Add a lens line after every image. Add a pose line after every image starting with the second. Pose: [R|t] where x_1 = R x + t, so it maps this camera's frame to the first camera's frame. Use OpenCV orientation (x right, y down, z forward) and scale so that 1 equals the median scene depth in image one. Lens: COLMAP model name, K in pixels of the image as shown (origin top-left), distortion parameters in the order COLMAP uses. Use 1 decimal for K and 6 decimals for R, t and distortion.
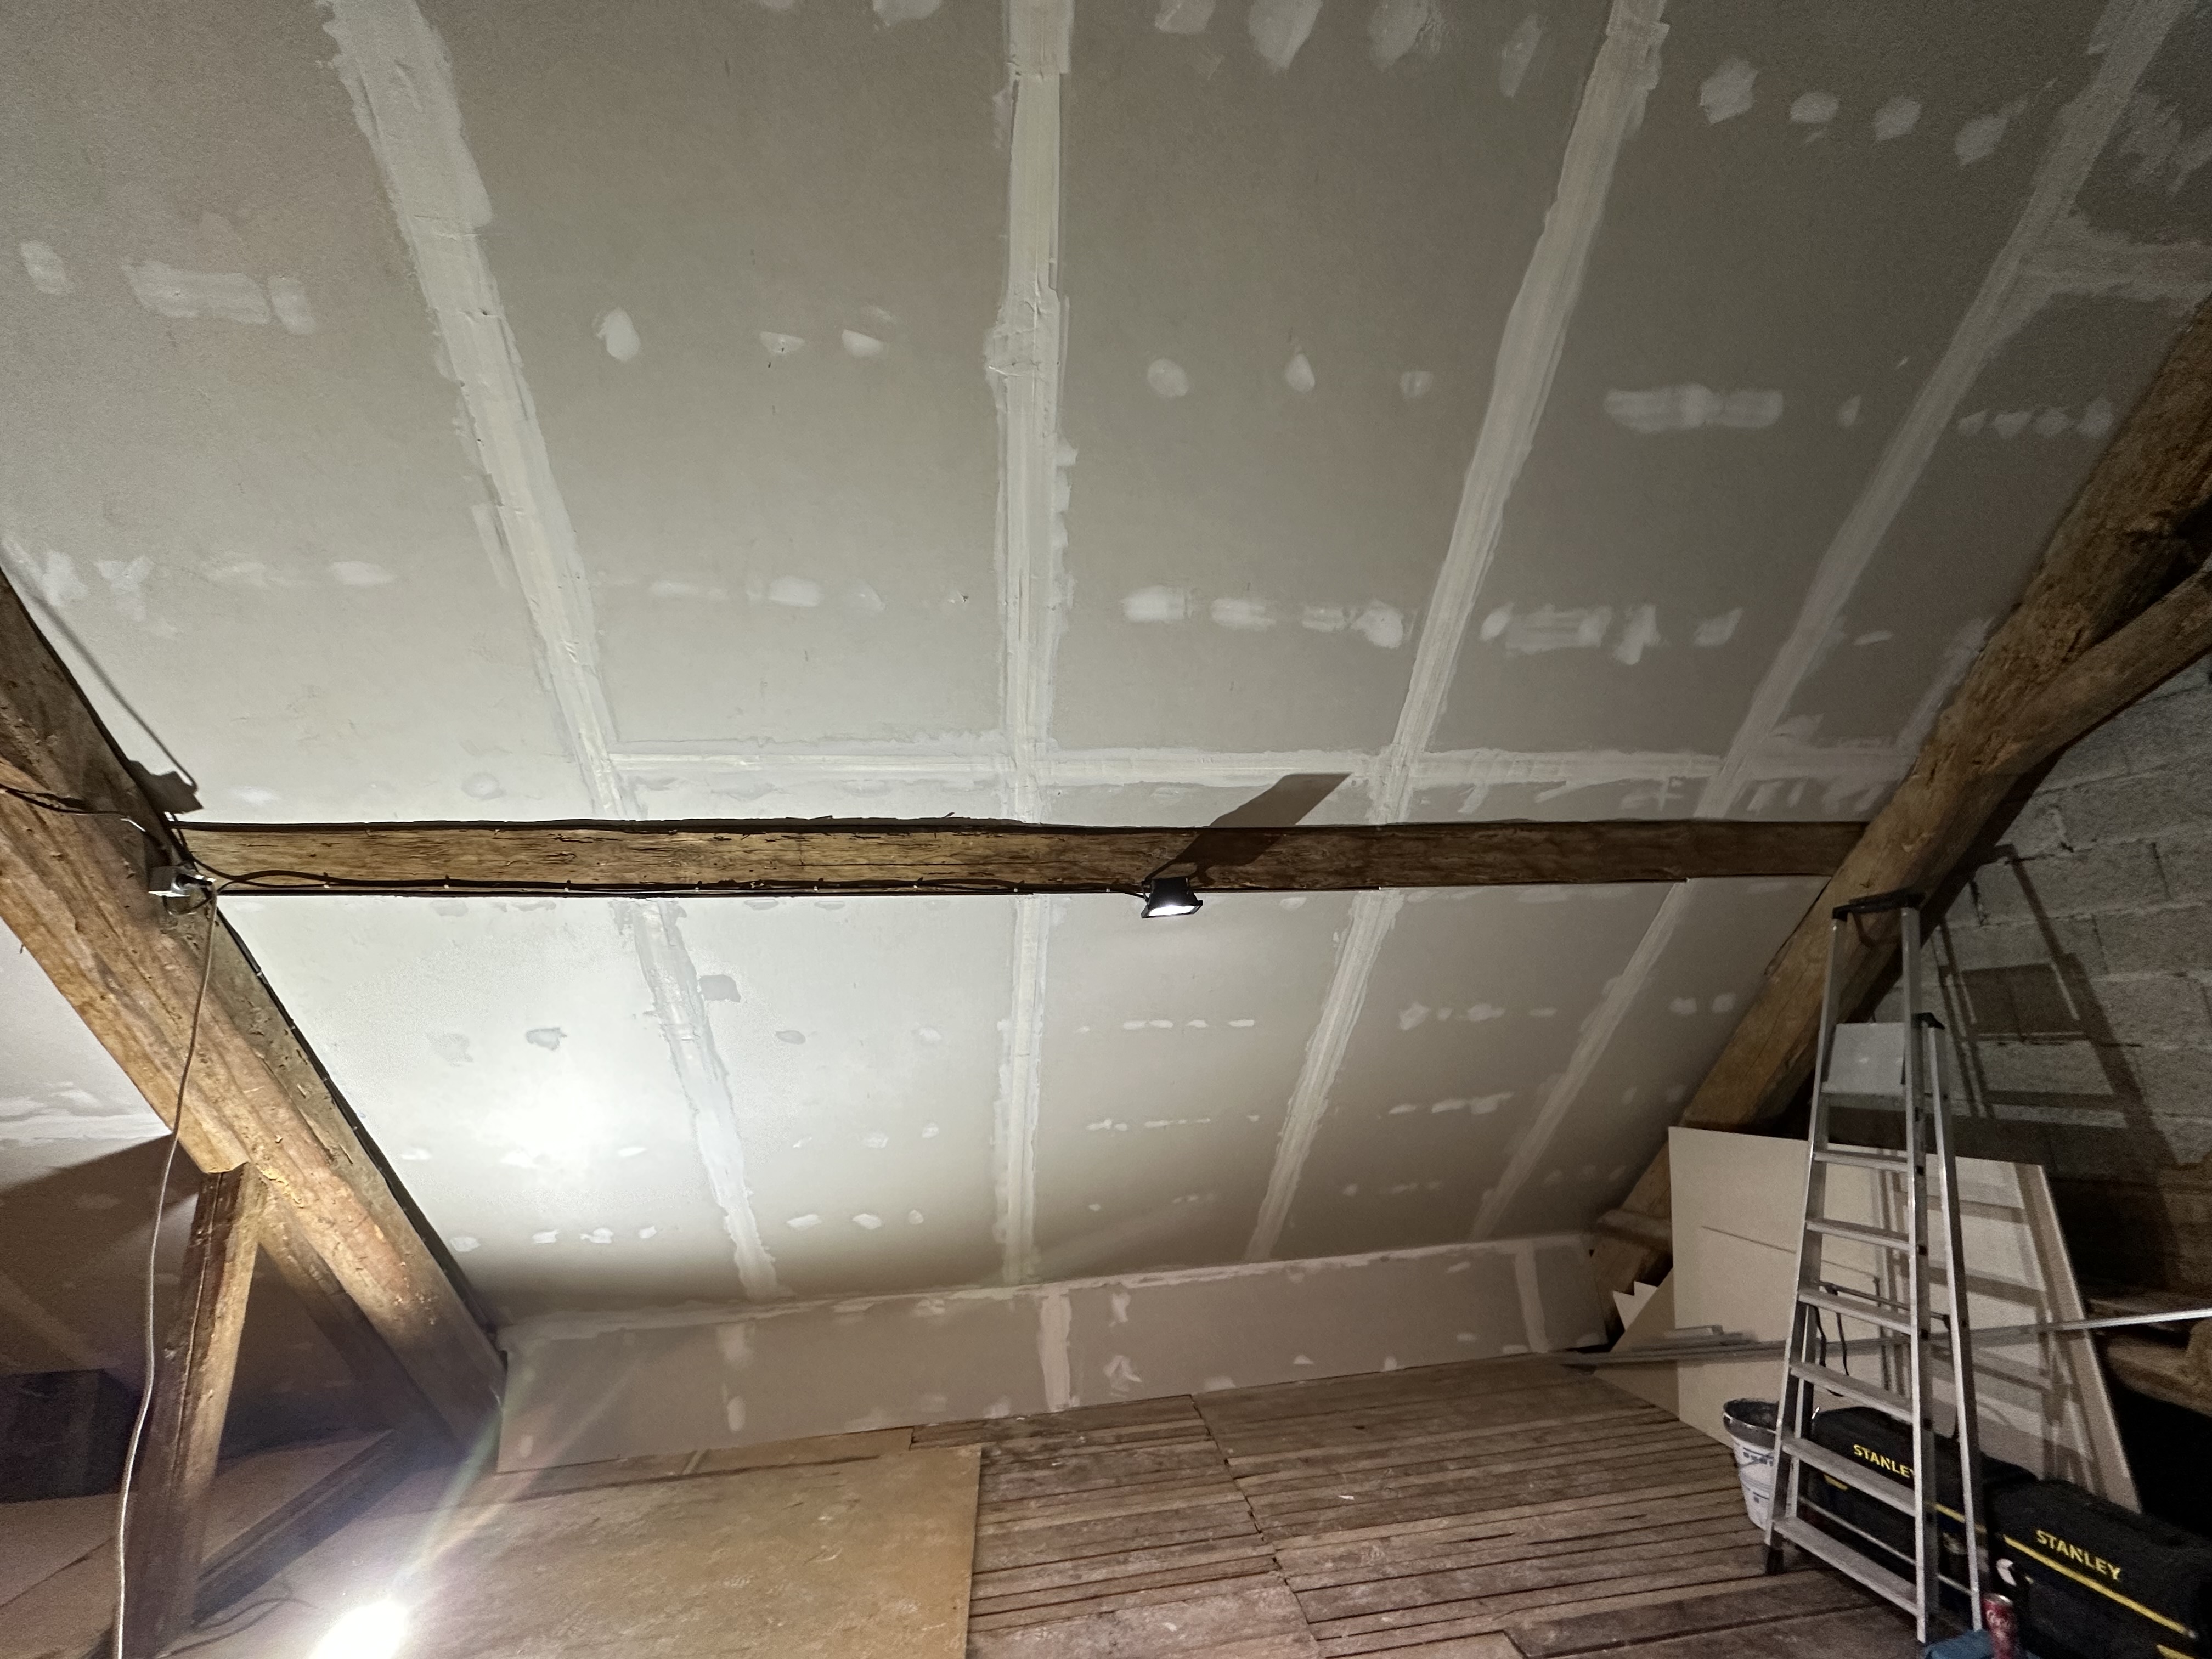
lens RADIAL K [[881.2, 0, 1109.0], [0, 881.2, 831.7], [0, 0, 1]] dist [-0.005359, 0.000928]
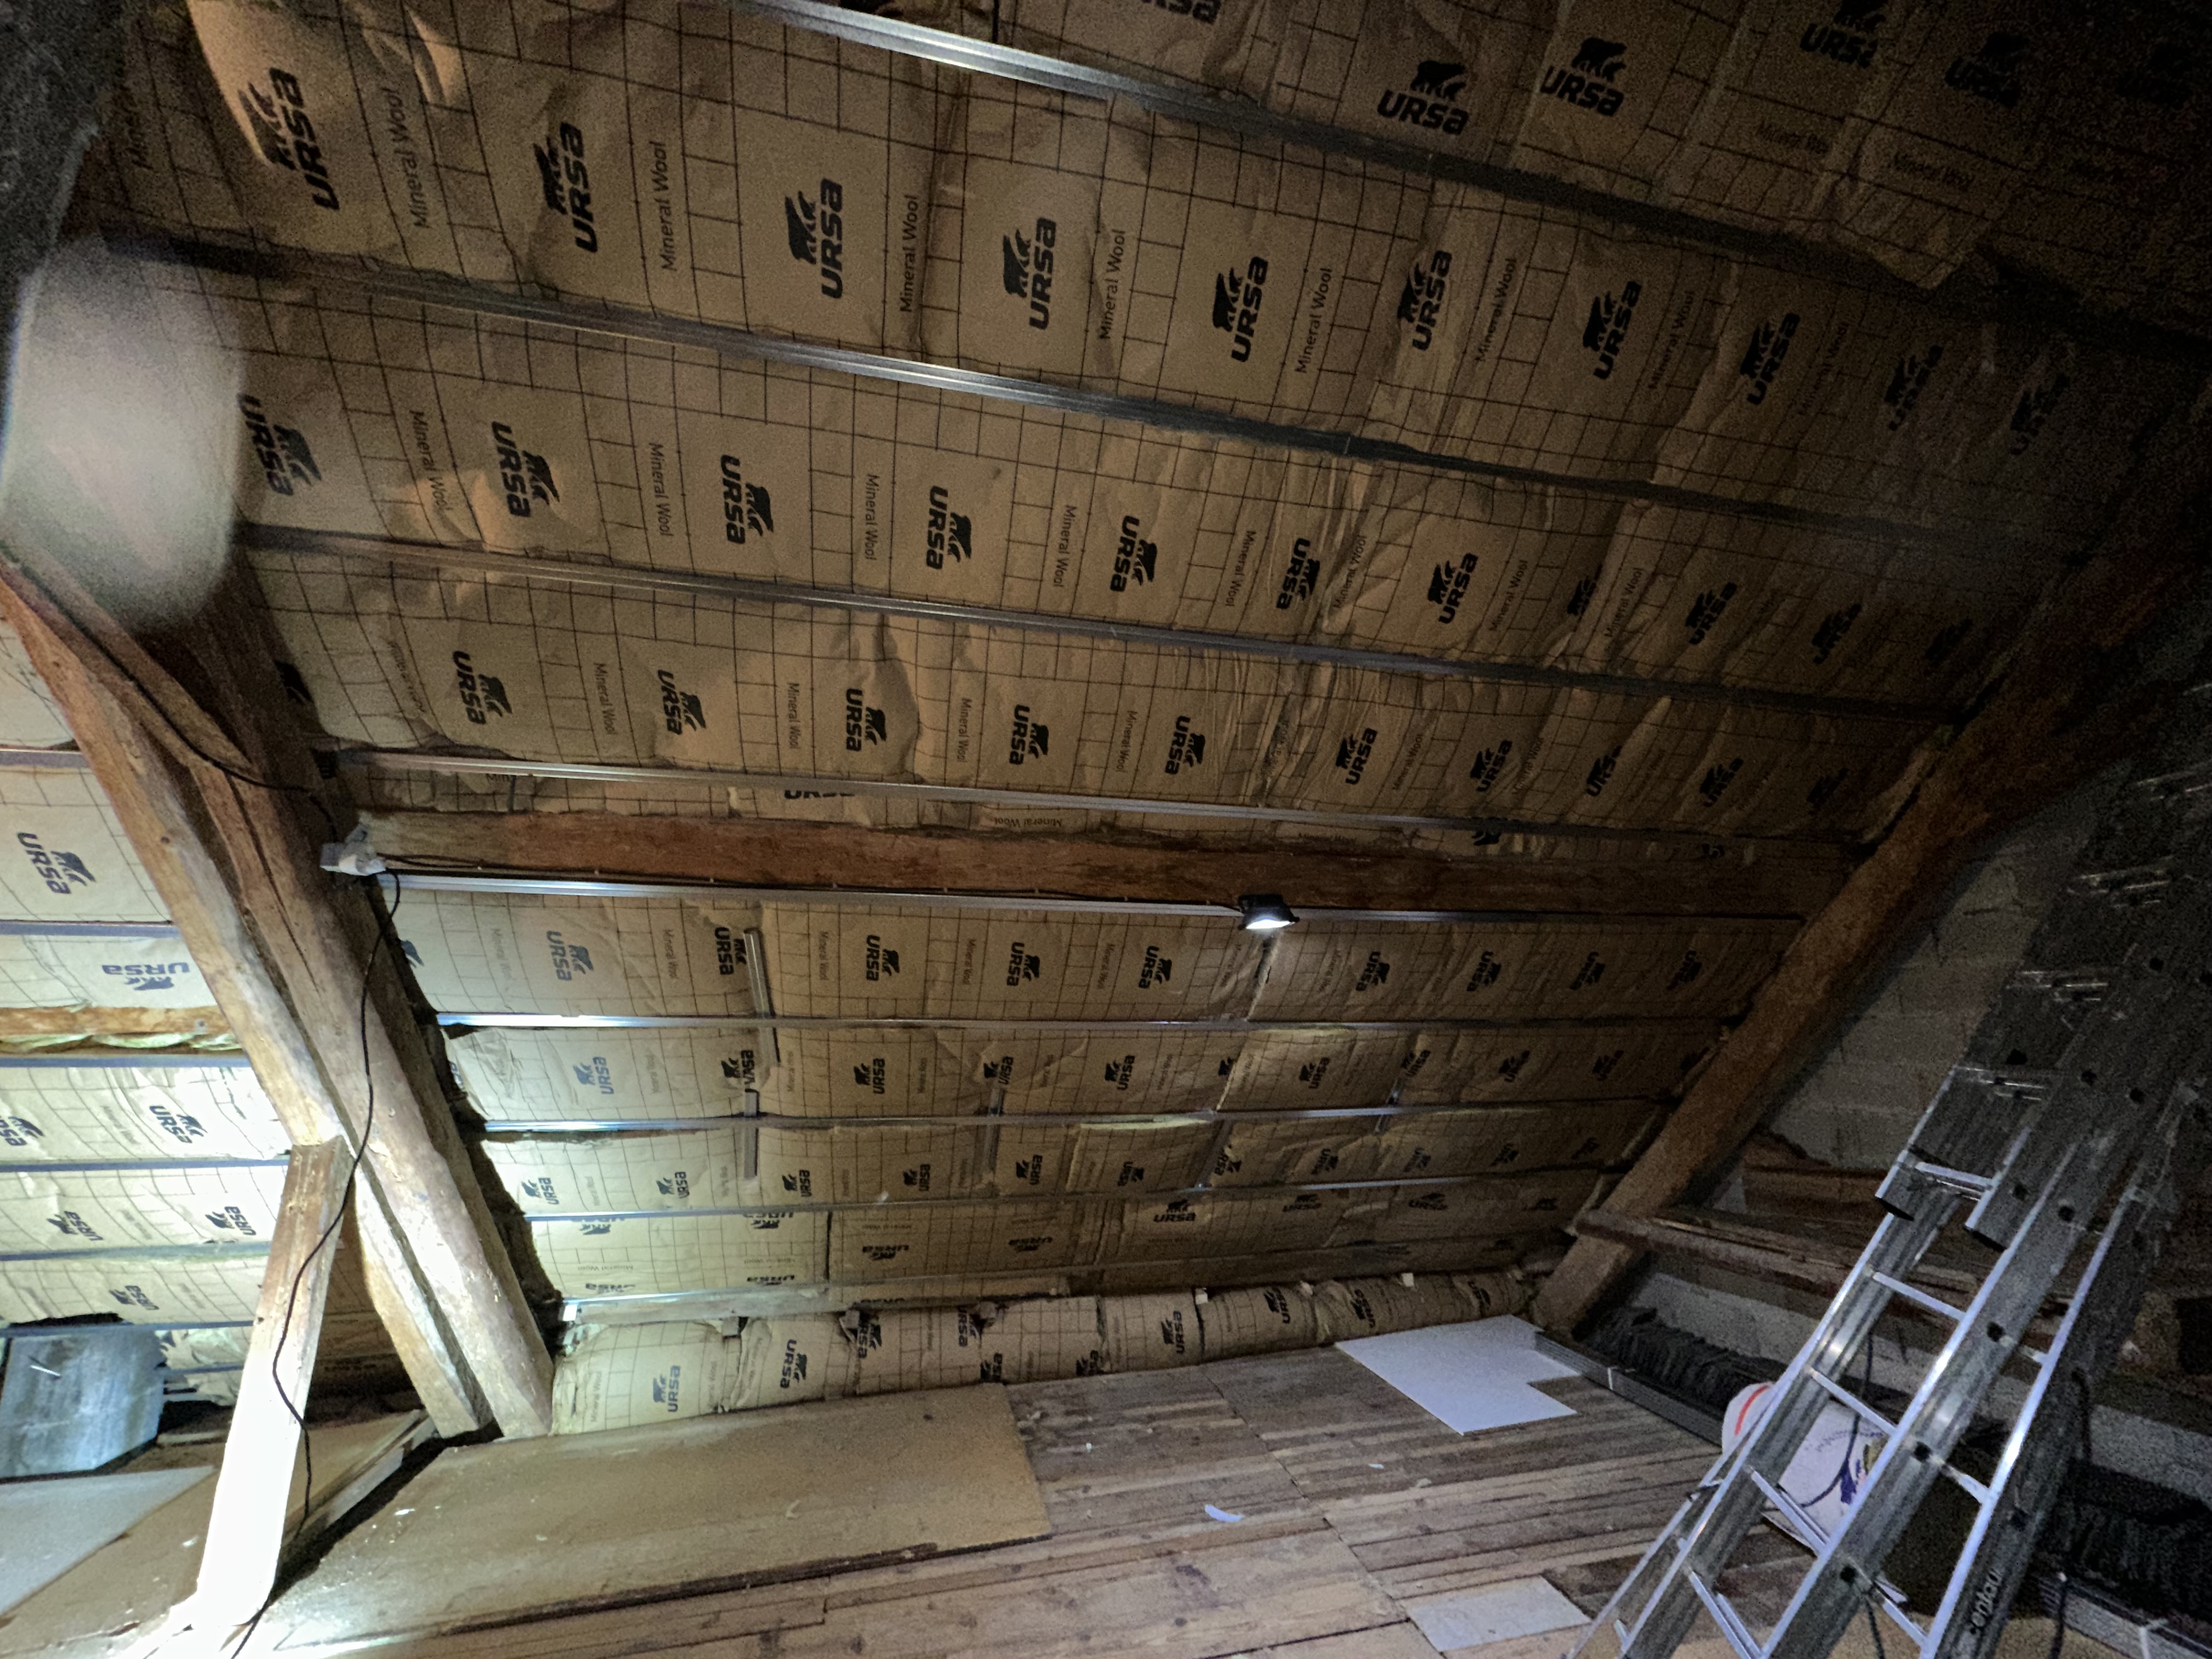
lens RADIAL K [[881.2, 0, 1105.5], [0, 881.2, 834.8], [0, 0, 1]] dist [-0.005359, 0.000928]
pose [[0.995650, 0.050463, 0.078330, -0.253657], [-0.050412, 0.998725, -0.002625, -0.010475], [-0.078362, -0.001335, 0.996924, -0.085896]]
